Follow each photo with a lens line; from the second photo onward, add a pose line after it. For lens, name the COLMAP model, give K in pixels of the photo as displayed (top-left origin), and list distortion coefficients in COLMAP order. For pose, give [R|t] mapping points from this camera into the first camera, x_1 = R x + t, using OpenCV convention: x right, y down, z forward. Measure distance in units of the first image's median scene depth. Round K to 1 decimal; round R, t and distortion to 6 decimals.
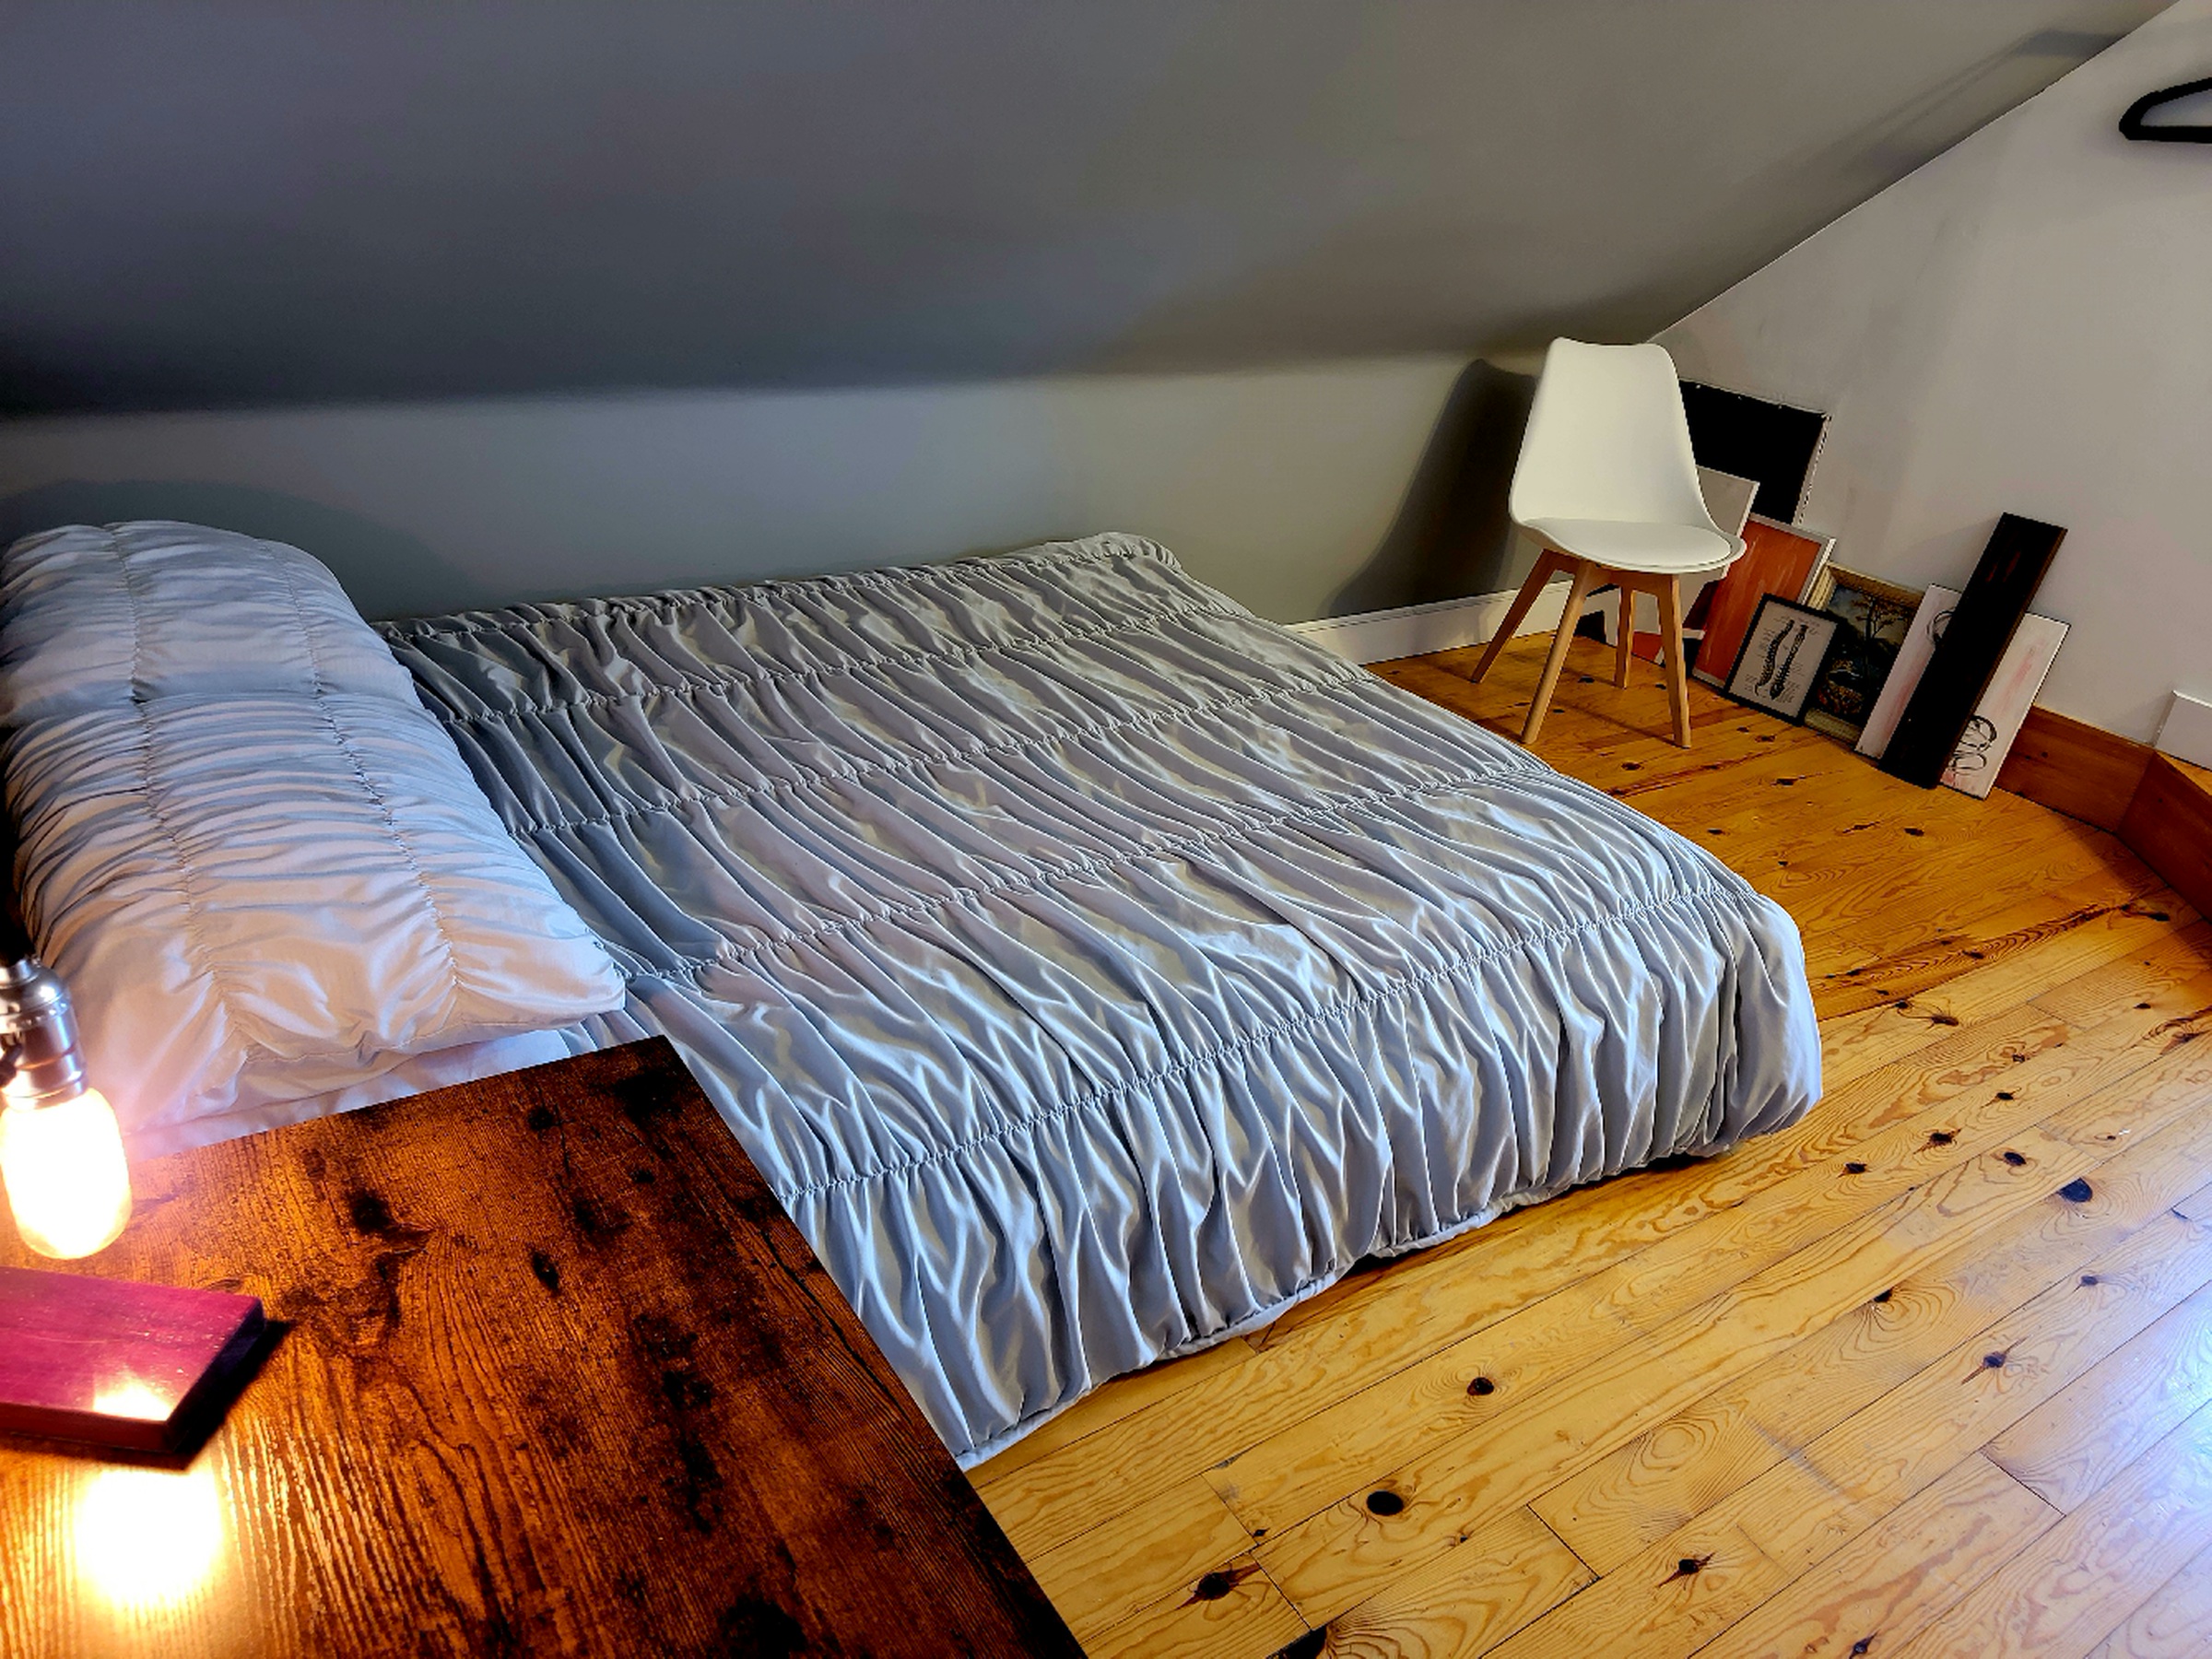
lens RADIAL K [[1524.6, 0, 1106.0], [0, 1524.6, 829.5], [0, 0, 1]] dist [0.053040, 0.001202]
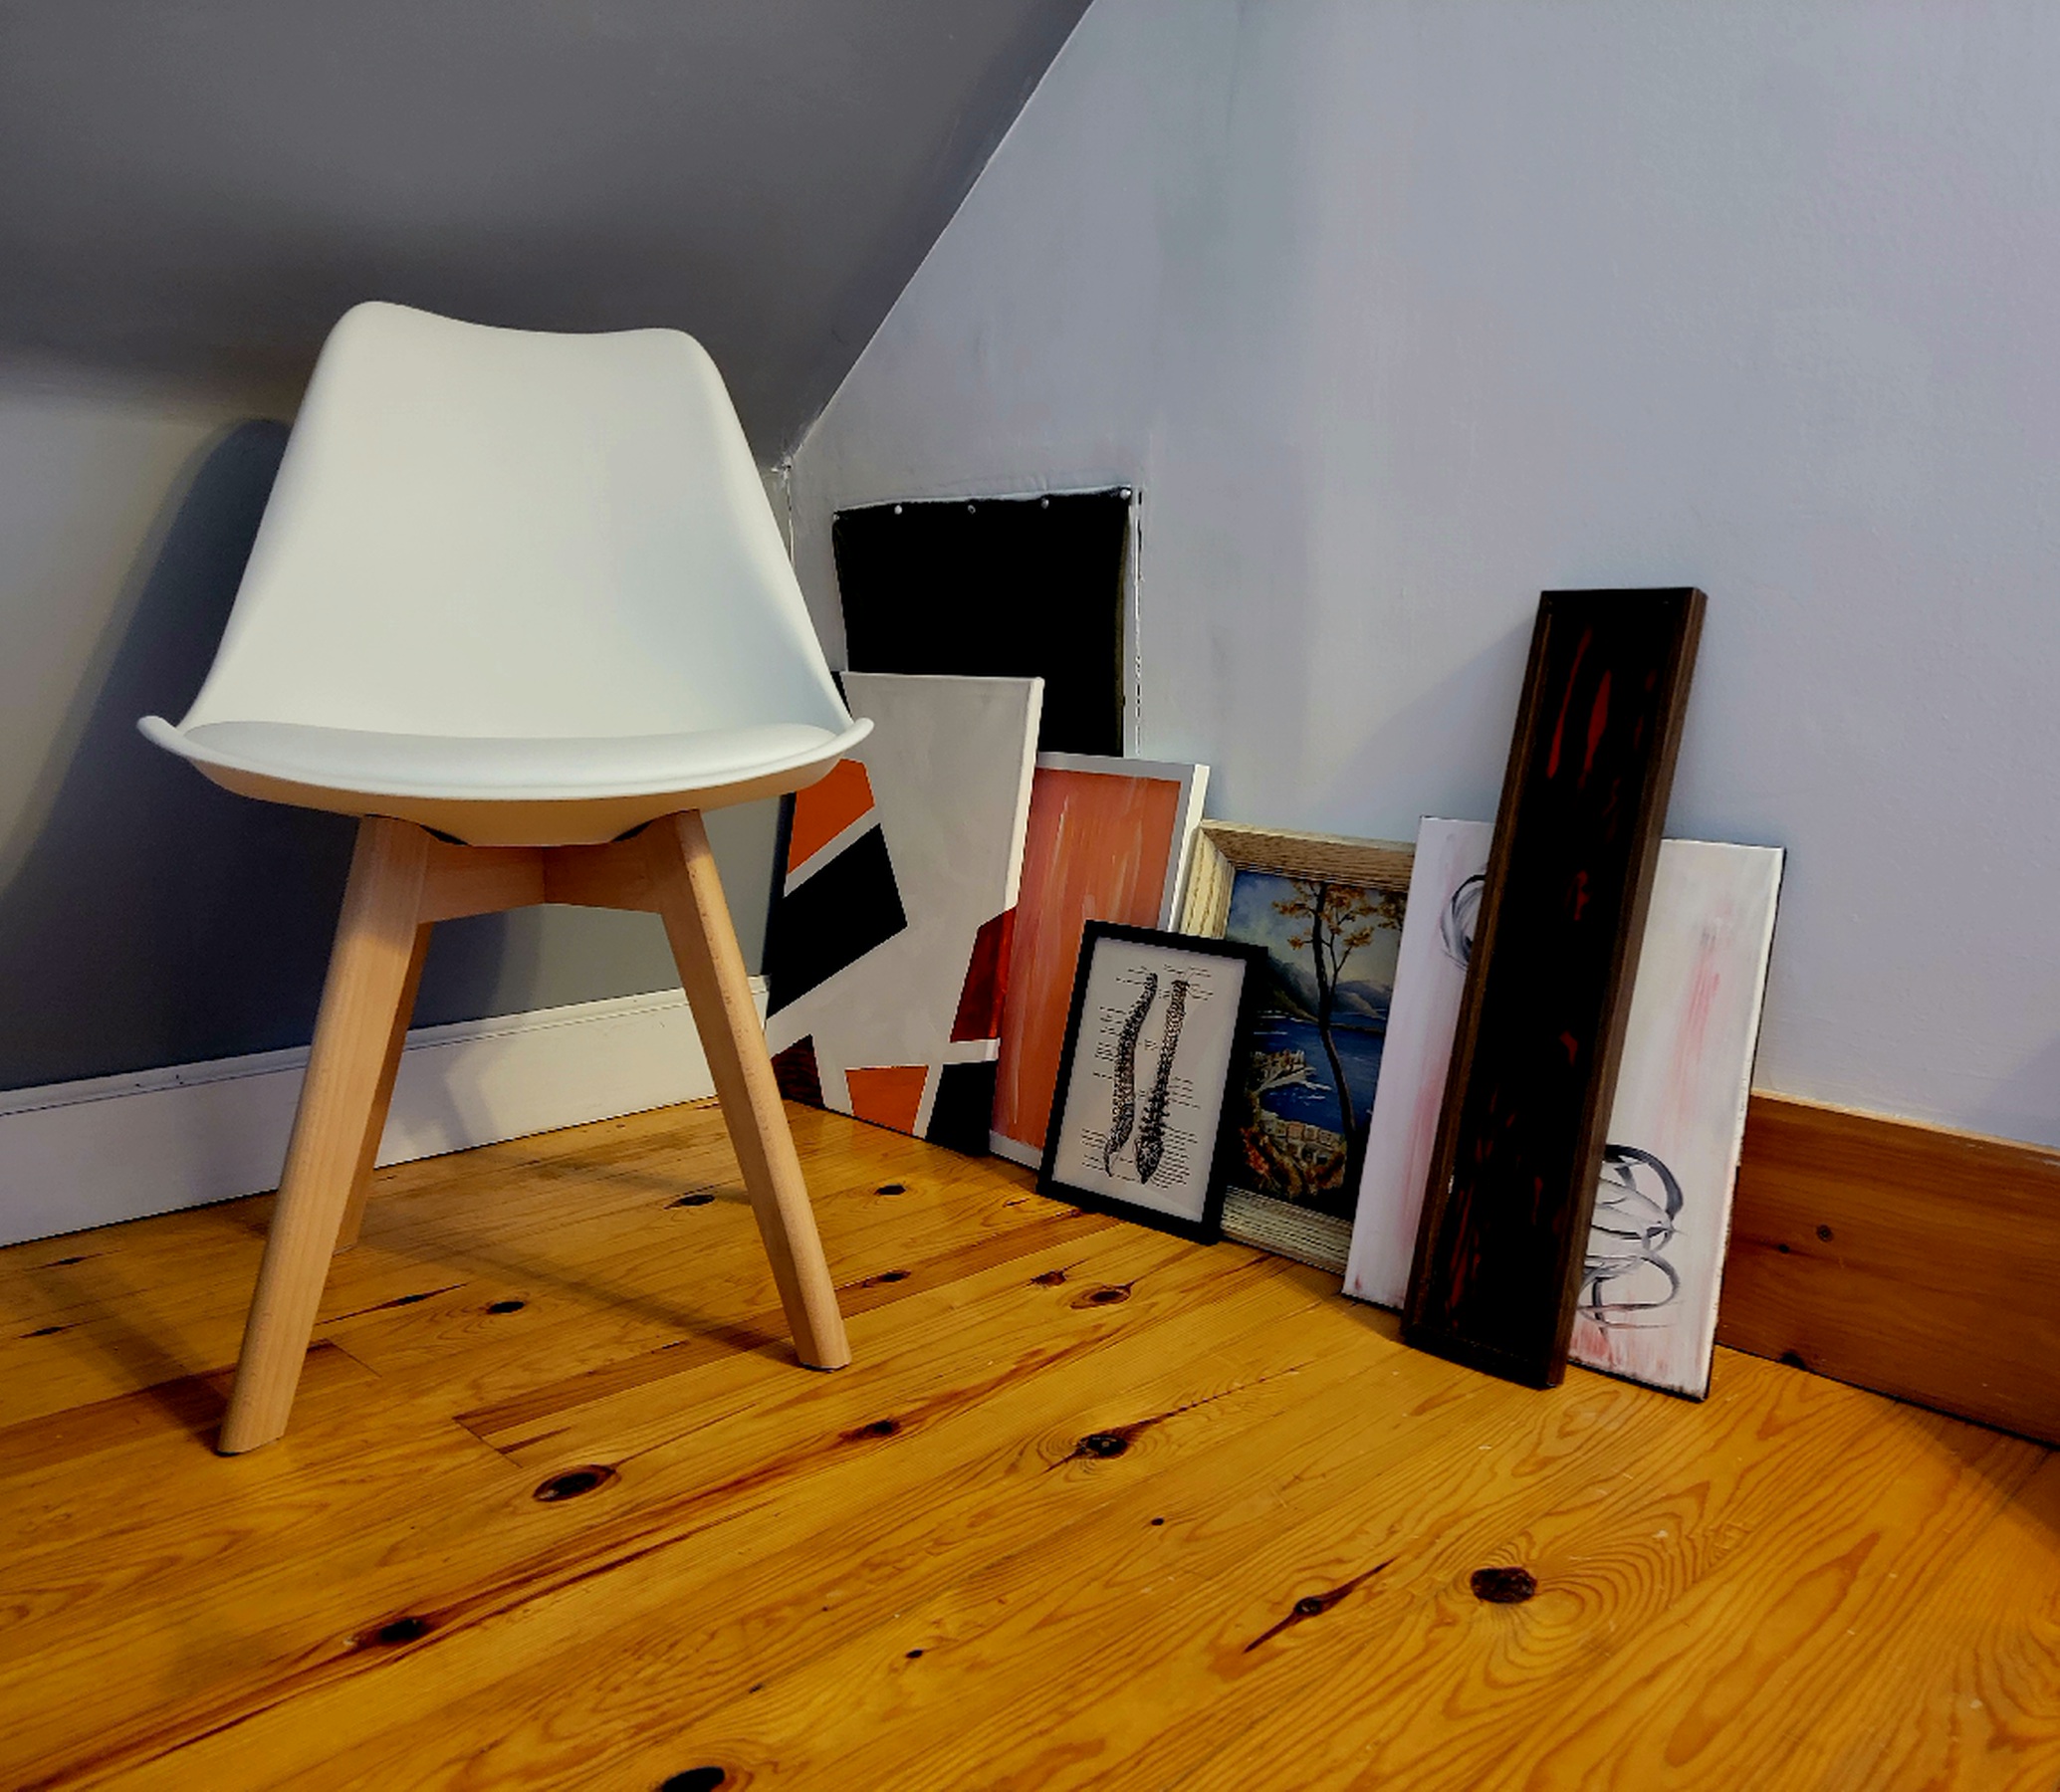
lens RADIAL K [[1918.0, 0, 1030.0], [0, 1918.0, 896.0], [0, 0, 1]] dist [0.015081, 0.001871]
pose [[0.972548, -0.112641, 0.203623, 0.328906], [0.165508, 0.949935, -0.265011, -0.032358], [-0.163578, 0.291437, 0.942500, 0.560952]]
